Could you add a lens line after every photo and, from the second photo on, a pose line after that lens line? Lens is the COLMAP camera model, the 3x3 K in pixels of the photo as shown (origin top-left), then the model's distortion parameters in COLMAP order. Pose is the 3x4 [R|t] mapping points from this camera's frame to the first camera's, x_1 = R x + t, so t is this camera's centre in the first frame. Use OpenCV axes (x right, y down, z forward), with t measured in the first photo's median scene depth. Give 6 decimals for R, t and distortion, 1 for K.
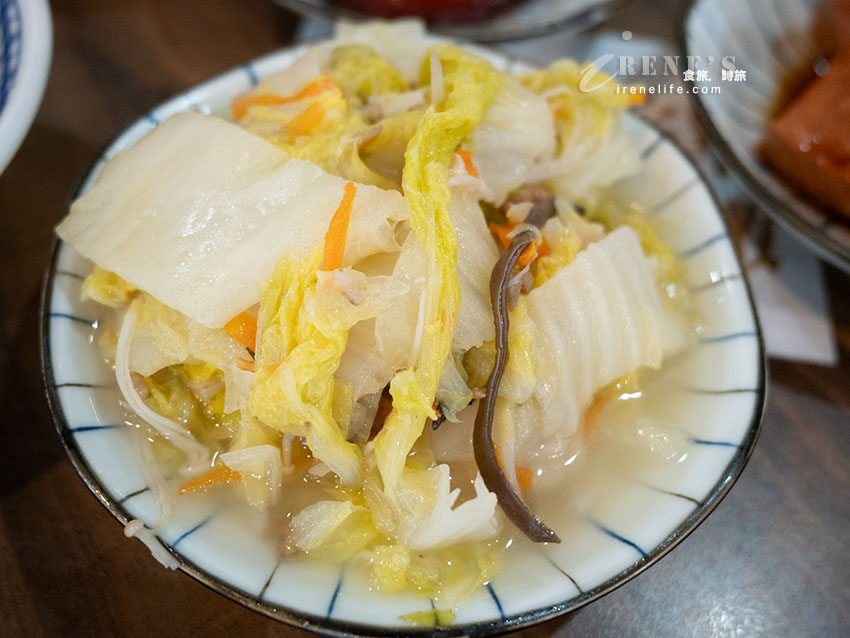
lens RADIAL K [[814.4, 0, 422.0], [0, 814.4, 315.5], [0, 0, 1]] dist [-0.010406, 0.000000]
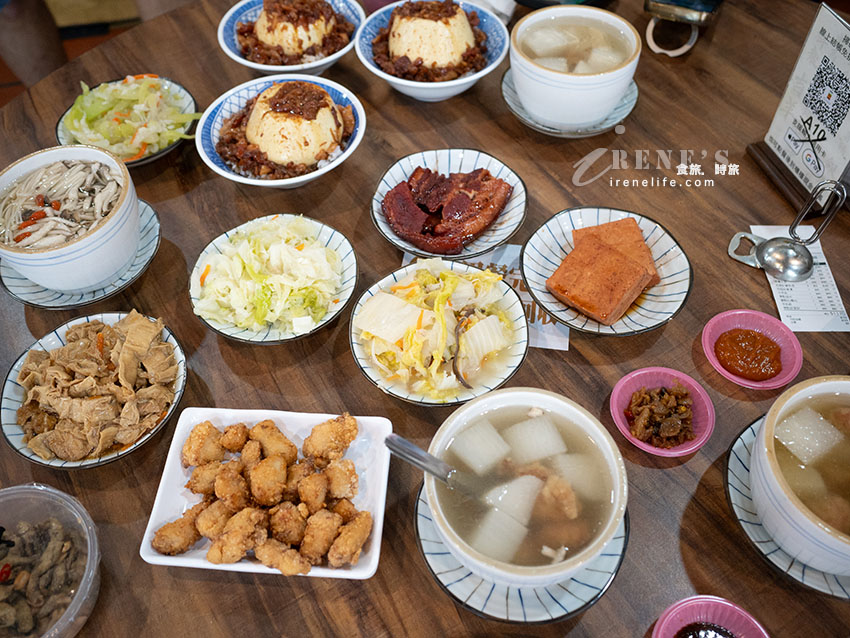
lens RADIAL K [[814.4, 0, 426.0], [0, 814.4, 322.4], [0, 0, 1]] dist [-0.010406, 0.000000]
pose [[0.995159, -0.044341, -0.087712, 0.313526], [0.037759, 0.996443, -0.075335, 0.239768], [0.090740, 0.071658, 0.993293, -3.362657]]
